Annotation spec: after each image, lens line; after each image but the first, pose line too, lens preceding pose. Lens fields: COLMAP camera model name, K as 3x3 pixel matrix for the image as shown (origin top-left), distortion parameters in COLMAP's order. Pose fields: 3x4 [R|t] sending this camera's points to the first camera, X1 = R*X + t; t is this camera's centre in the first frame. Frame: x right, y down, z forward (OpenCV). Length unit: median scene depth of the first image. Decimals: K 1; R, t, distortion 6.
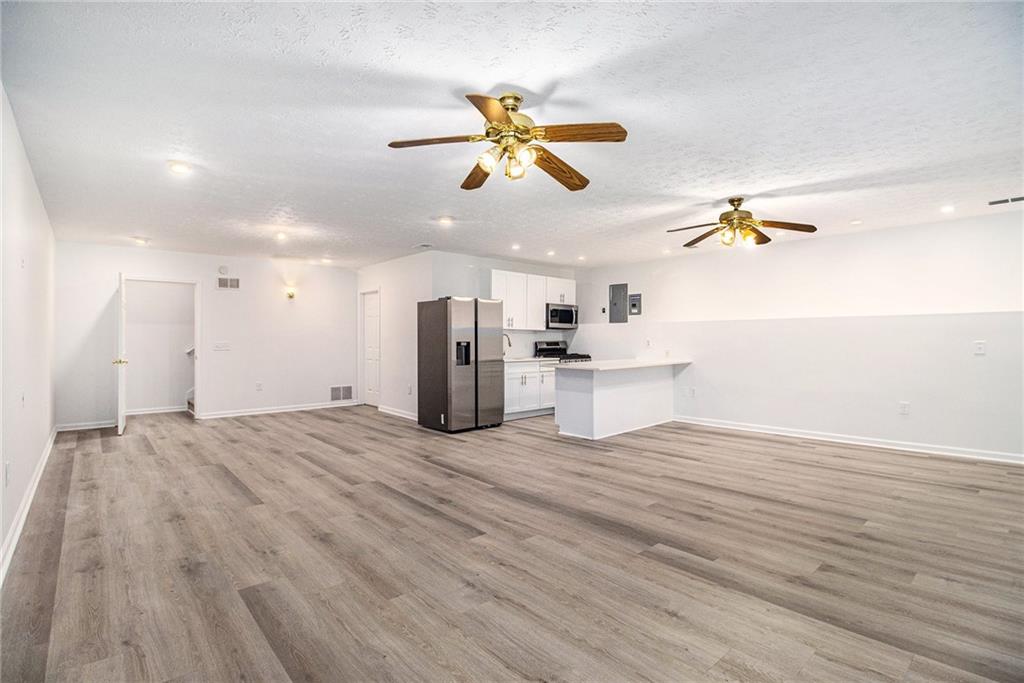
lens RADIAL K [[488.1, 0, 510.6], [0, 488.1, 342.2], [0, 0, 1]] dist [-0.015571, -0.003378]
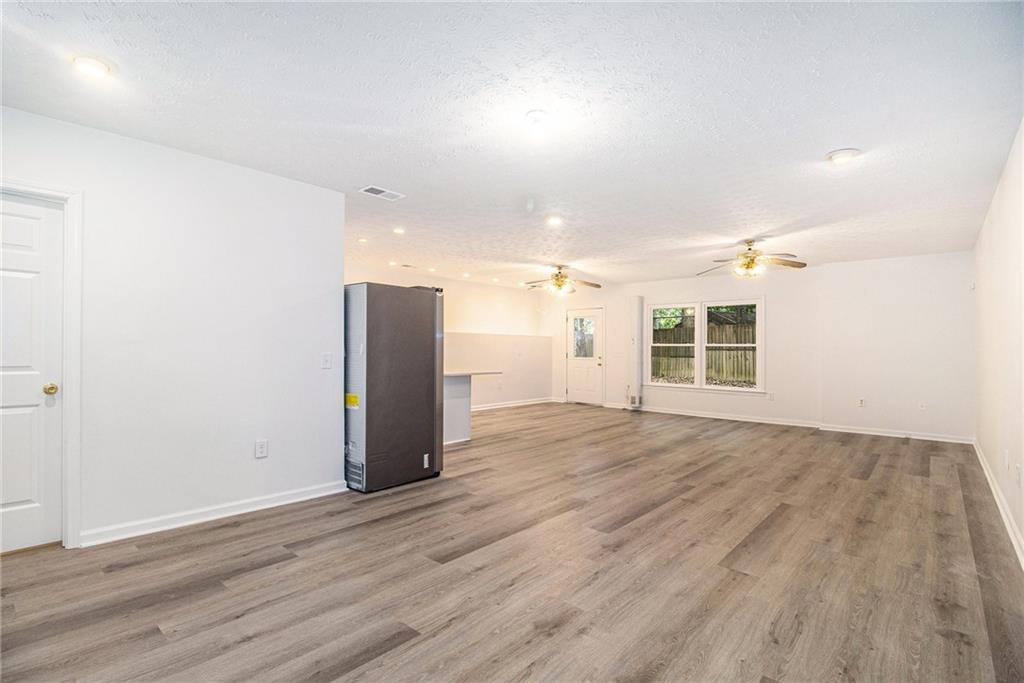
lens RADIAL K [[488.1, 0, 491.7], [0, 488.1, 345.0], [0, 0, 1]] dist [-0.015571, -0.003378]
pose [[-0.110753, -0.000203, 0.993848, -0.675602], [-0.013700, 0.999905, -0.001322, -0.006978], [-0.993754, -0.013762, -0.110745, 0.788360]]
